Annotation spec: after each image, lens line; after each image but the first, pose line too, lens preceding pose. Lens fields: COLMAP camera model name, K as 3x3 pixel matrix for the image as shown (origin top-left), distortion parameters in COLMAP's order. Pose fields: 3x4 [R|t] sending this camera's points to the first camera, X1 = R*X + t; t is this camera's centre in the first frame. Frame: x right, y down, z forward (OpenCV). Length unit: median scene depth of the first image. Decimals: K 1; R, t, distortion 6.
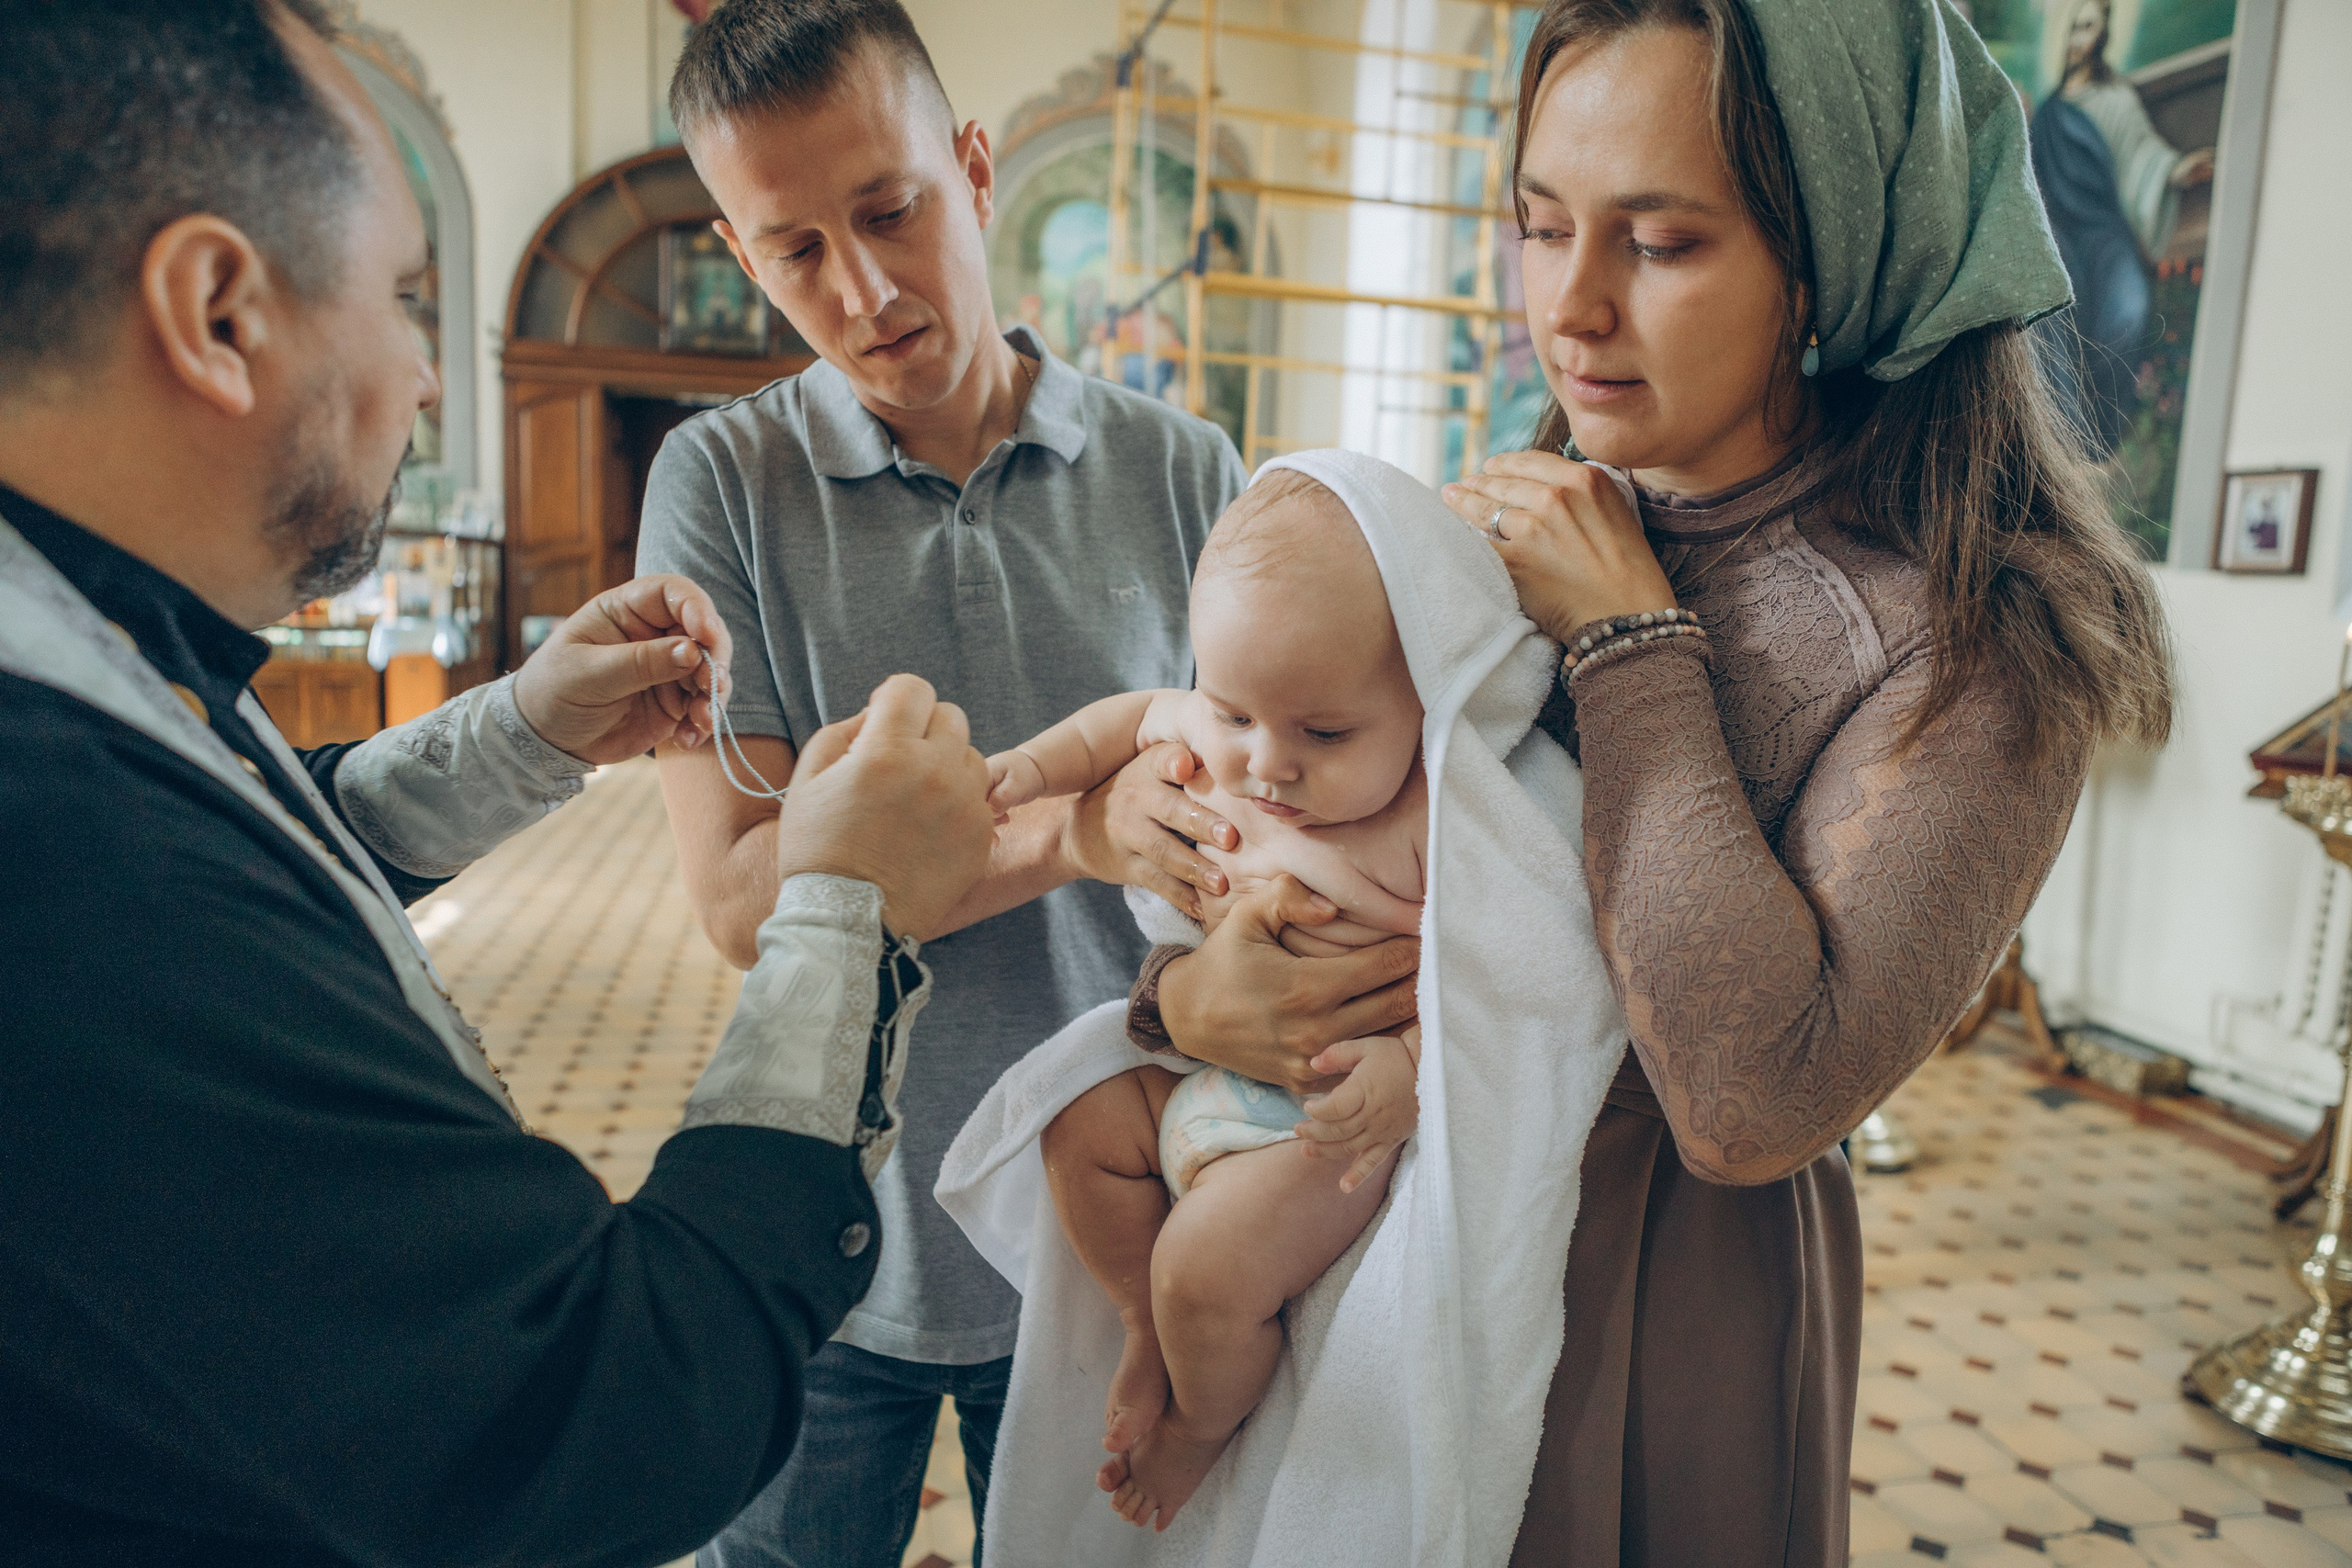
lens RADIAL K [[1631.3, 0, 1220.8], [0, 1631.3, 785.3], [0, 0, 1]] dist [-0.031690, 0.018659]
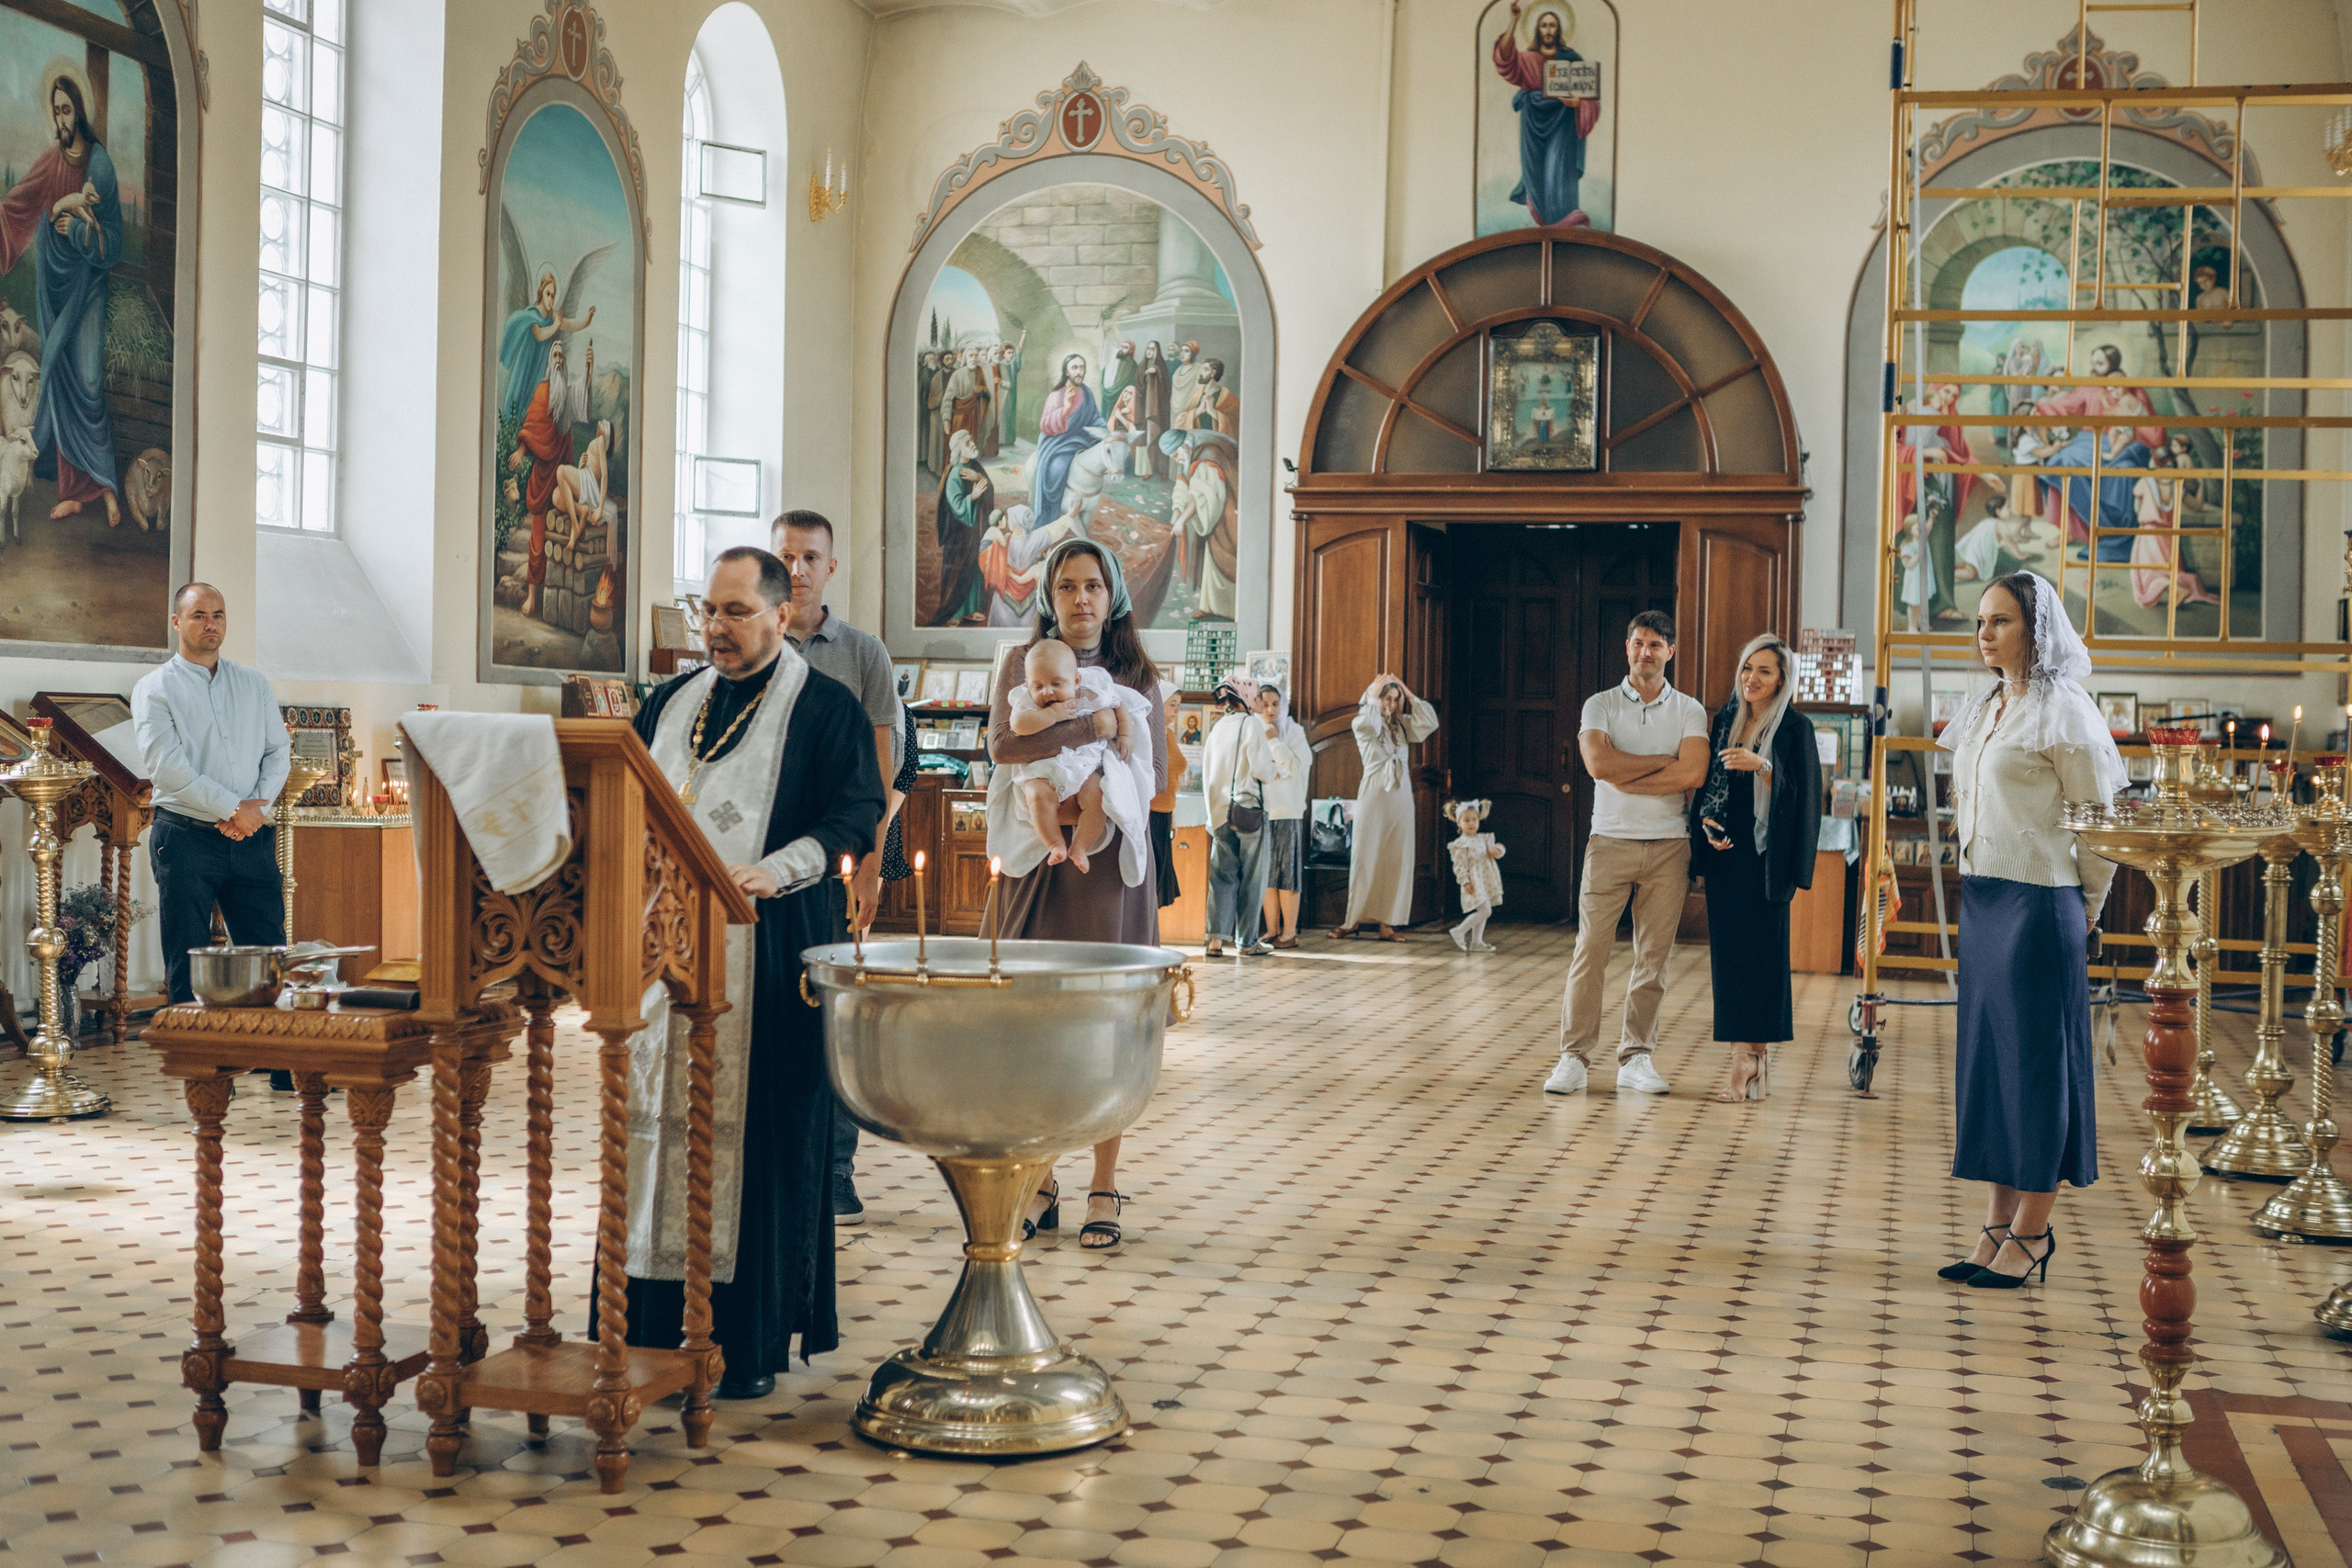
lens RADIAL K [[2801.9, 0, 1195.5], [0, 2801.9, 780.8], [0, 0, 1]] dist [-0.023864, 0.000000]
pose [[0.887757, -0.009171, -0.460222, 0.189303], [-0.048476, 0.992380, -0.113283, 0.058268], [0.457754, 0.122877, 0.880547, -0.315341]]
